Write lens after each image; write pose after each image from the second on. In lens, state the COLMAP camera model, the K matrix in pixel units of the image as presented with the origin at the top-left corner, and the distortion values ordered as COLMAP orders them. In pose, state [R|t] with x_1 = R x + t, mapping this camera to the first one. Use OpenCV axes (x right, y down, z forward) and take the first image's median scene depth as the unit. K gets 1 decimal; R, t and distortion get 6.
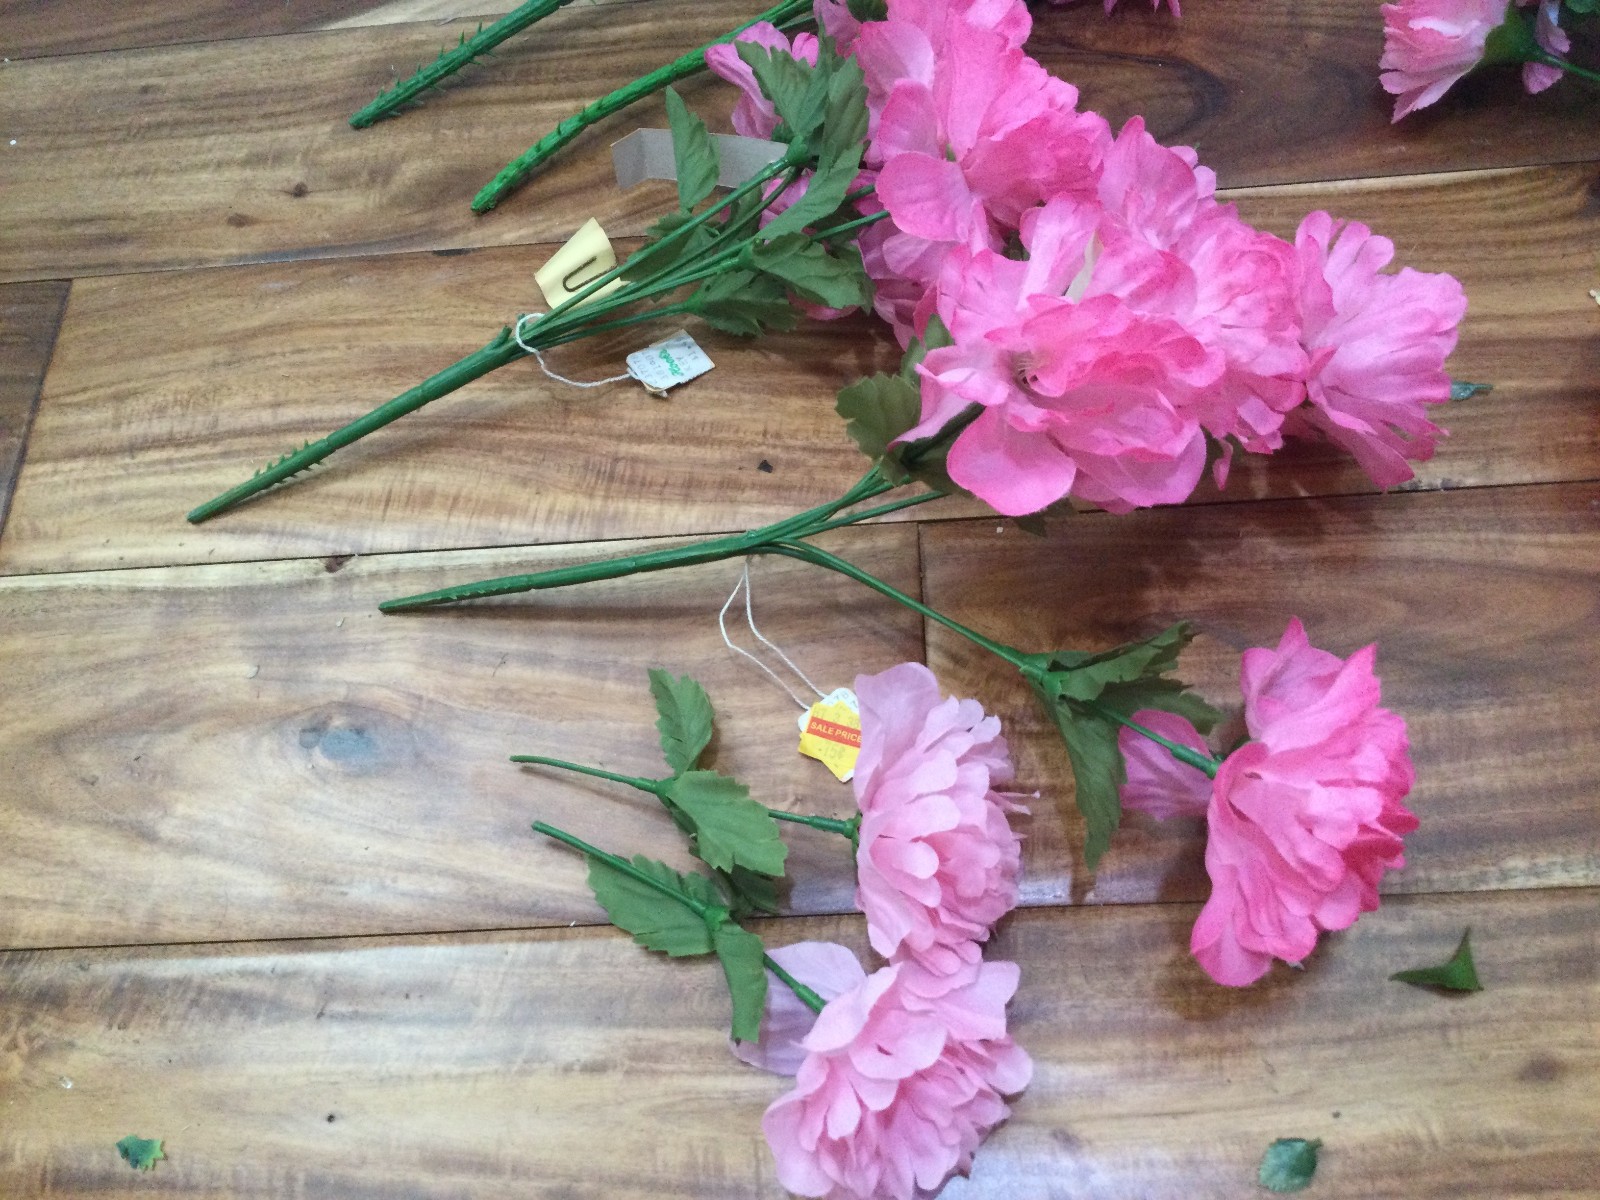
lens RADIAL K [[1420.7, 0, 809.8], [0, 1420.7, 623.2], [0, 0, 1]] dist [0.093495, -0.185619]
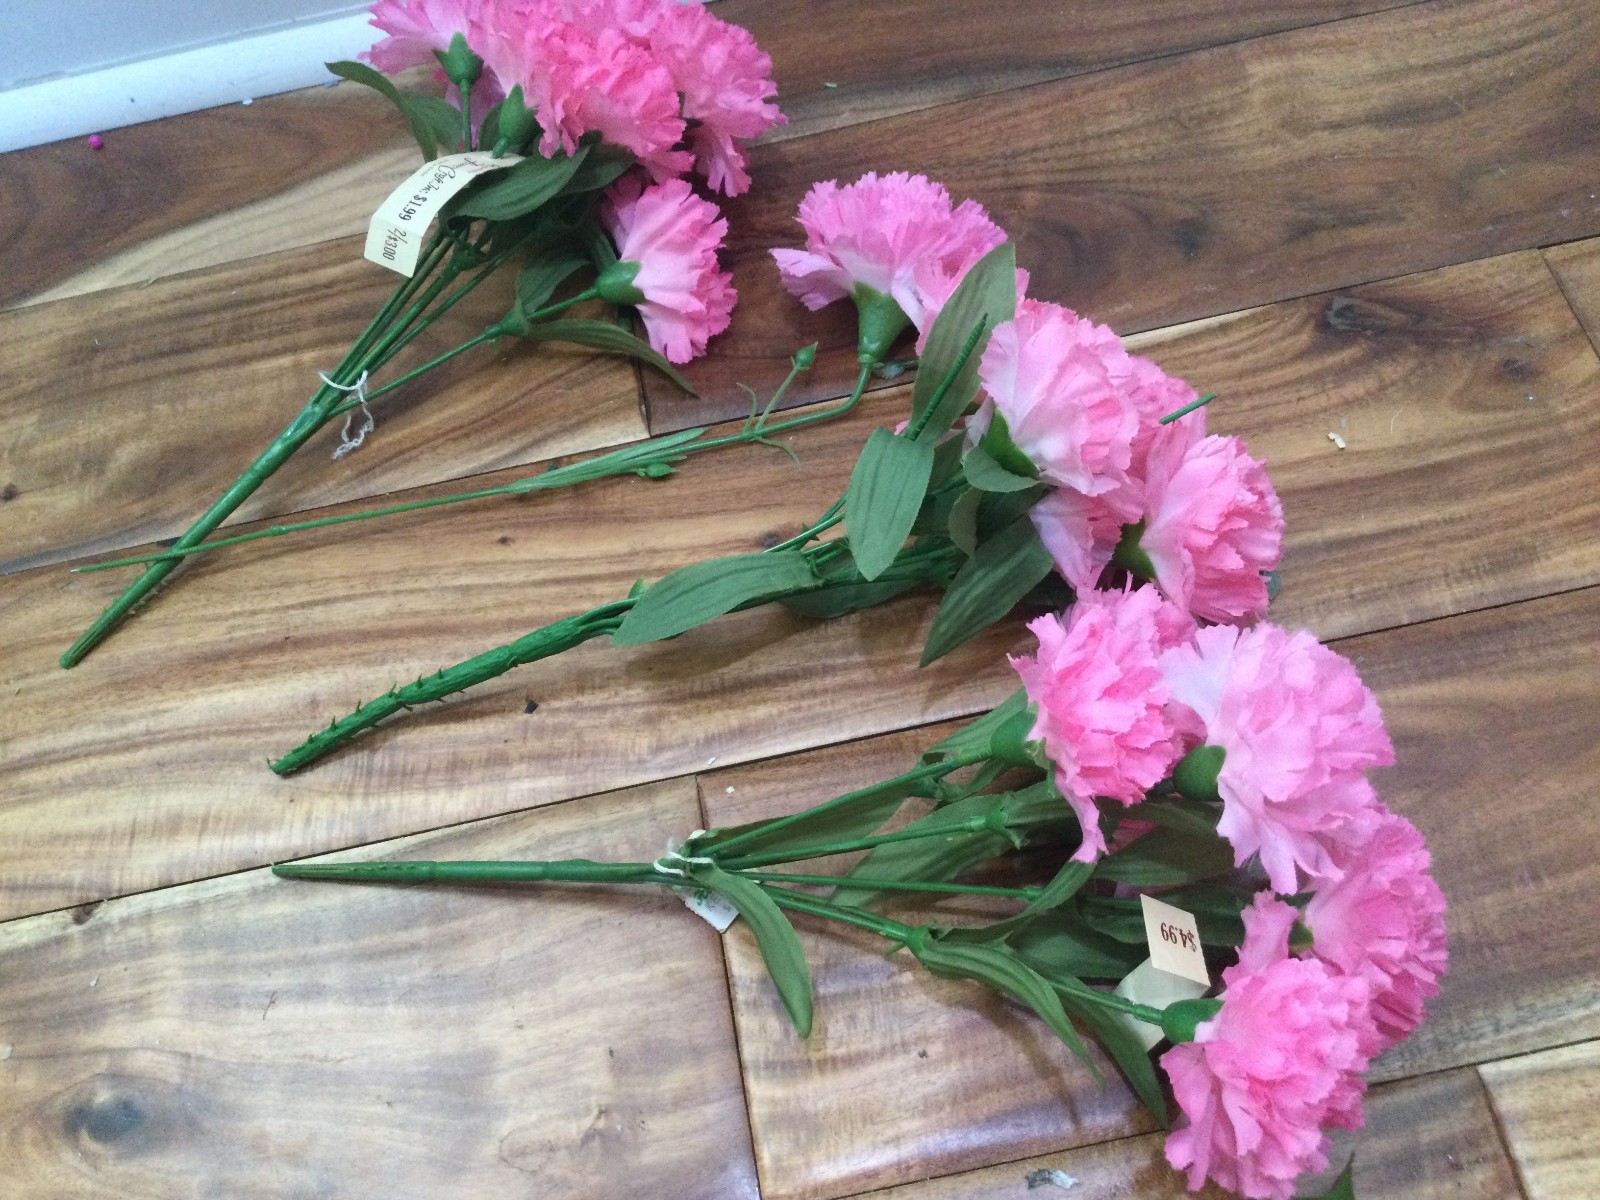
lens RADIAL K [[1420.7, 0, 809.8], [0, 1420.7, 623.2], [0, 0, 1]] dist [0.093495, -0.185619]
pose [[0.985837, -0.152673, 0.069398, 0.094163], [0.154167, 0.987904, -0.016688, -0.134254], [-0.066011, 0.027150, 0.997449, 0.031102]]
